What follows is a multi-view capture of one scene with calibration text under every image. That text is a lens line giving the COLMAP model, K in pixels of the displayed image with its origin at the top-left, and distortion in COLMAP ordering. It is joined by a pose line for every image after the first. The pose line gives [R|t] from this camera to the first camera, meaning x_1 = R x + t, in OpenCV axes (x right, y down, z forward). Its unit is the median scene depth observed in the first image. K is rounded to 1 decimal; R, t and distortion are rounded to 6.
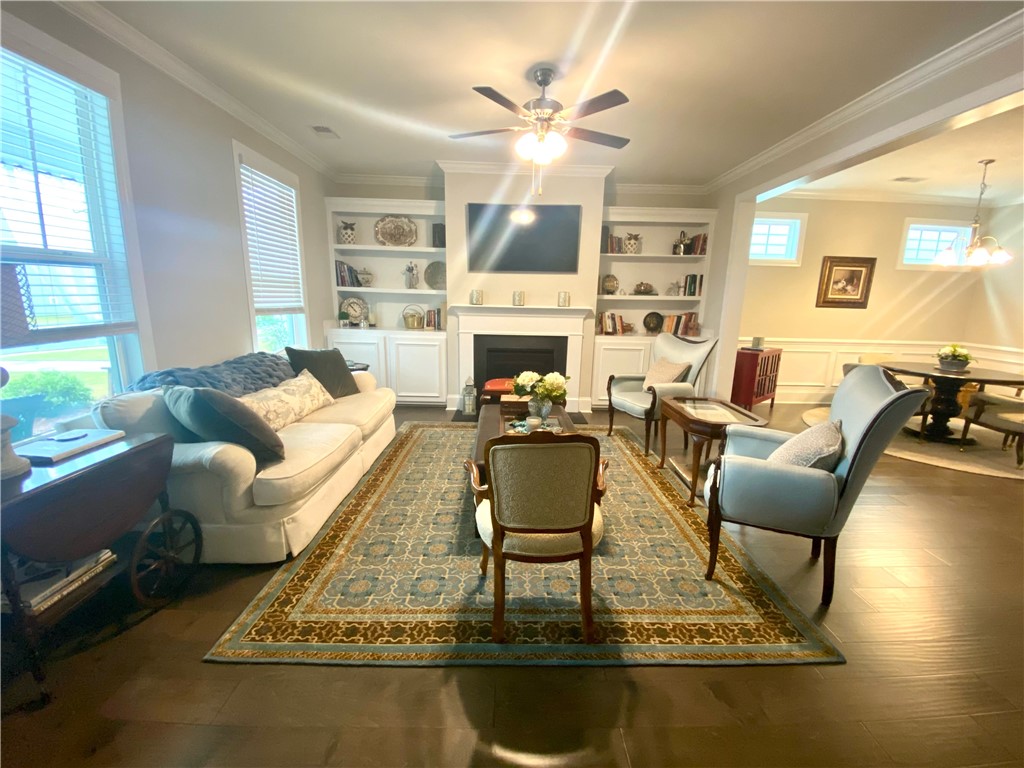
lens RADIAL K [[418.7, 0, 514.1], [0, 418.7, 381.8], [0, 0, 1]] dist [-0.000857, -0.000187]
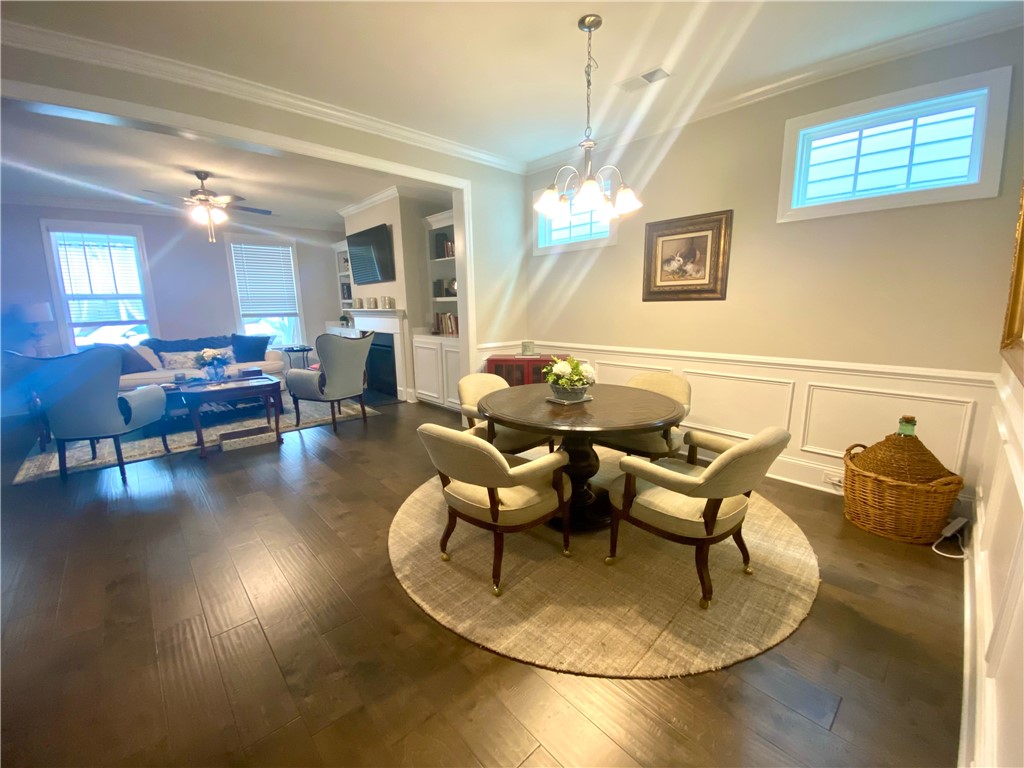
lens RADIAL K [[418.7, 0, 512.4], [0, 418.7, 382.2], [0, 0, 1]] dist [-0.000857, -0.000187]
pose [[0.665348, 0.105159, -0.739090, 1.101103], [-0.118150, 0.992384, 0.034836, -0.049881], [0.737125, 0.064145, 0.672705, 0.413373]]
